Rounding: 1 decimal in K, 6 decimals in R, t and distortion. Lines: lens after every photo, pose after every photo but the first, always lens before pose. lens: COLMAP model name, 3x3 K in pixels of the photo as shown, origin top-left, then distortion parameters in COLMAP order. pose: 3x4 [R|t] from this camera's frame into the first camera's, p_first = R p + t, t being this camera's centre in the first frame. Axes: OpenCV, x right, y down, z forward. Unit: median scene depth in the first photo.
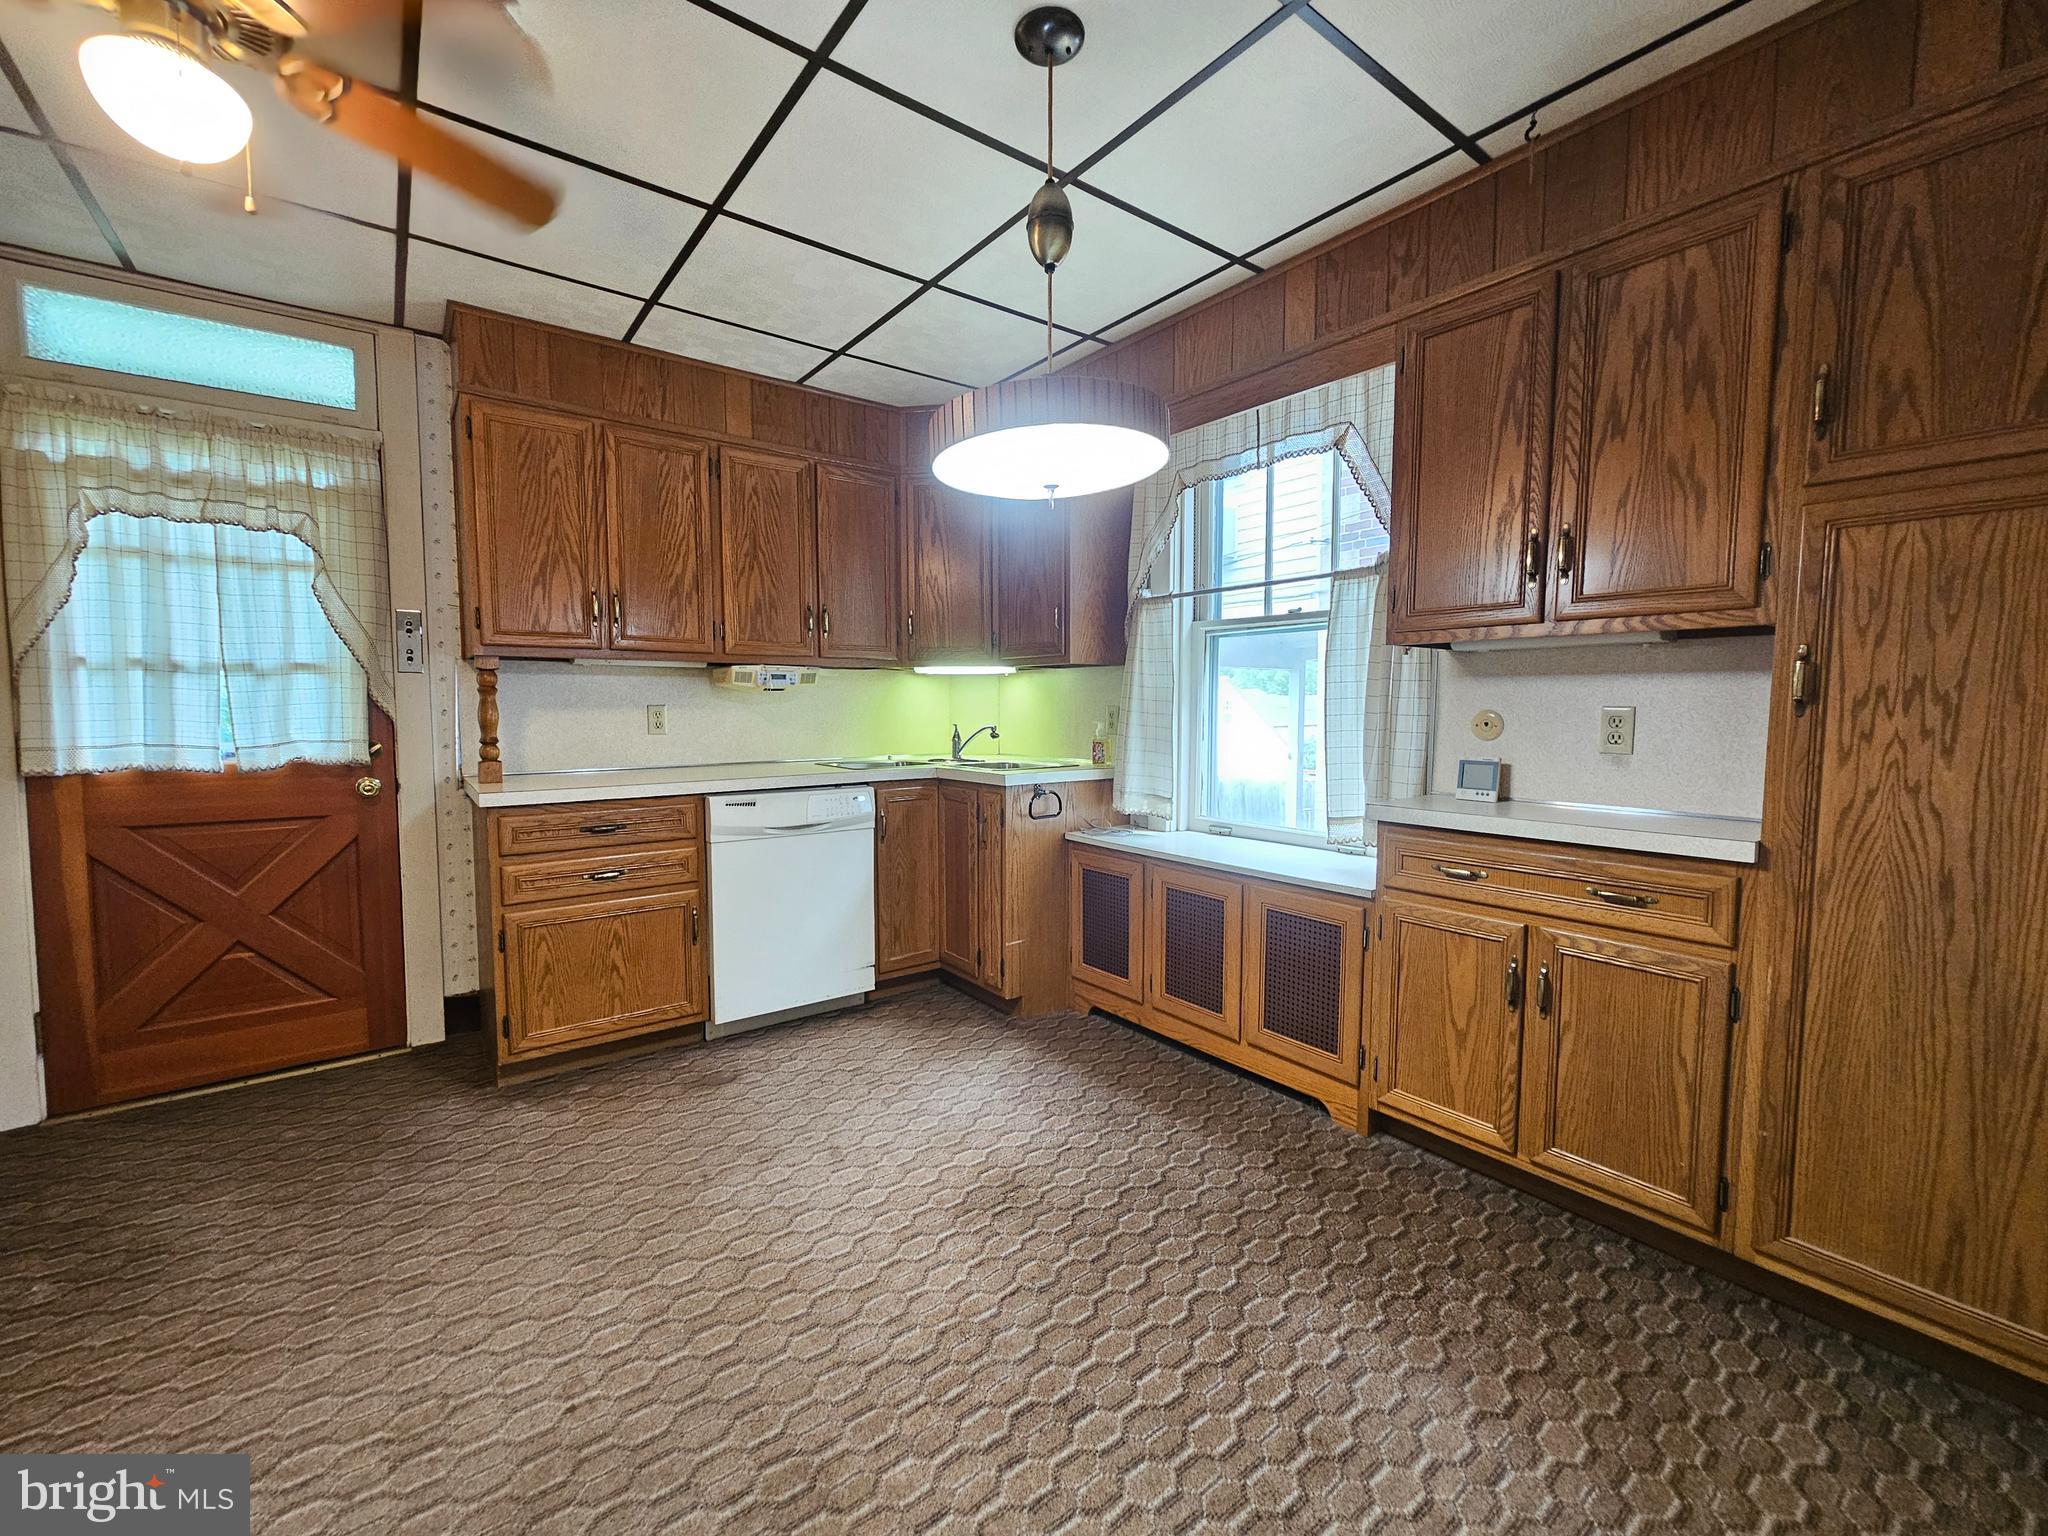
lens RADIAL K [[850.6, 0, 1024.0], [0, 850.6, 768.0], [0, 0, 1]] dist [-0.000707, -0.000160]
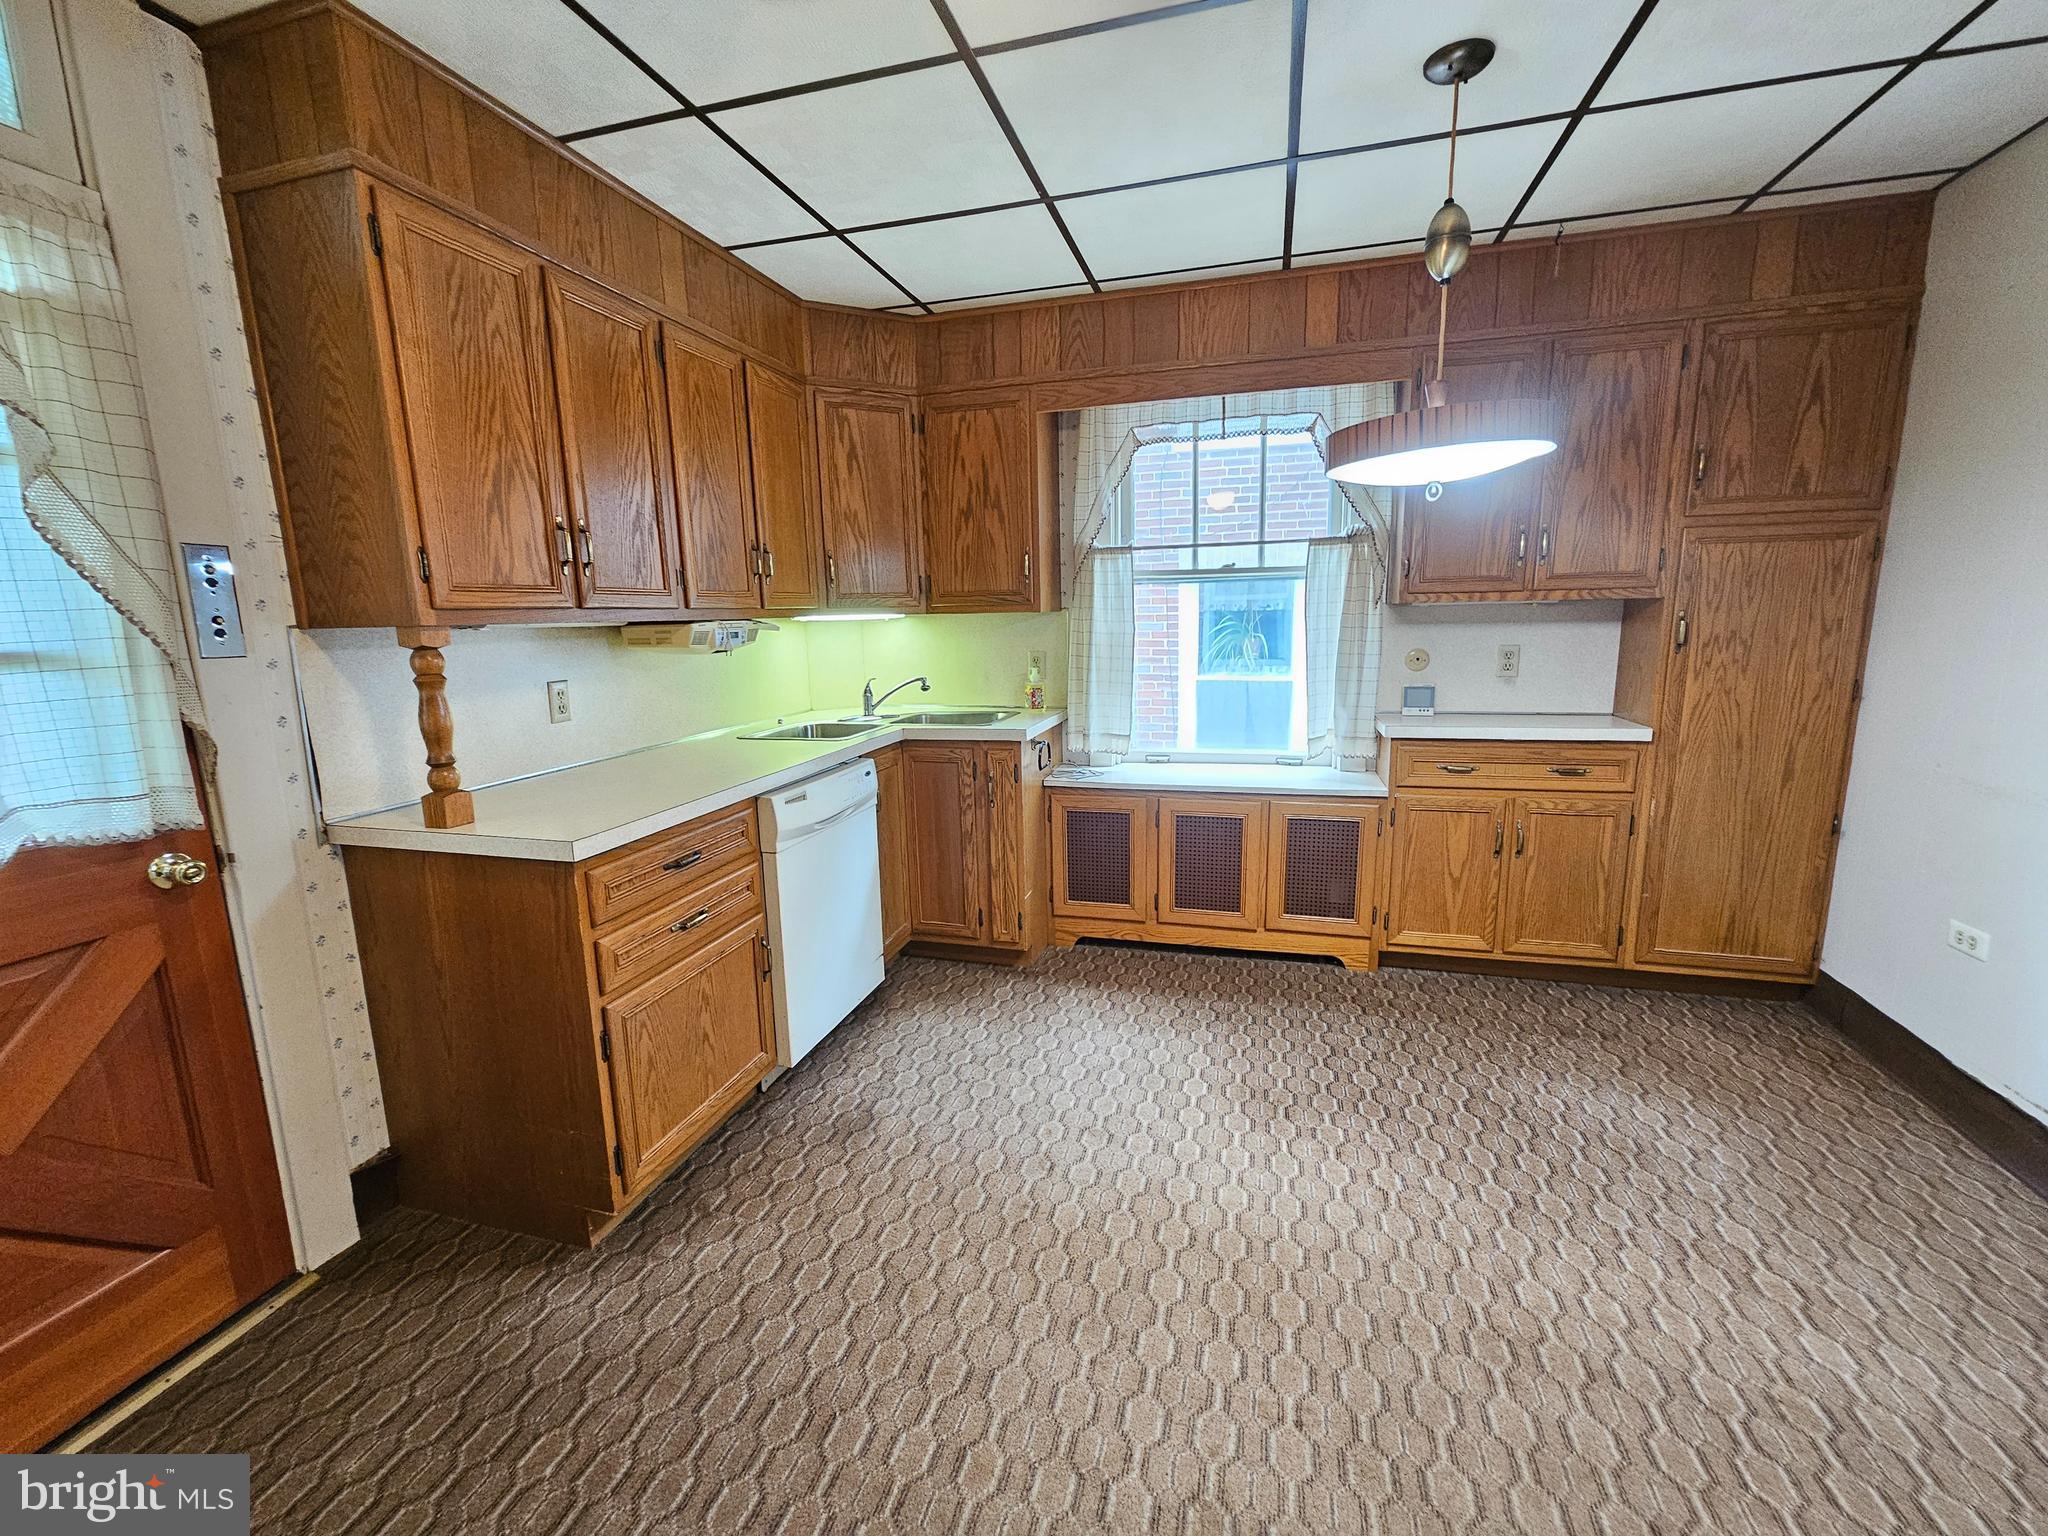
lens RADIAL K [[851.9, 0, 1024.0], [0, 851.9, 768.0], [0, 0, 1]] dist [-0.000469, -0.000045]
pose [[0.794359, -0.128421, 0.593719, -0.750193], [0.069461, 0.990189, 0.121243, -0.083078], [-0.603464, -0.055071, 0.795486, 0.263438]]
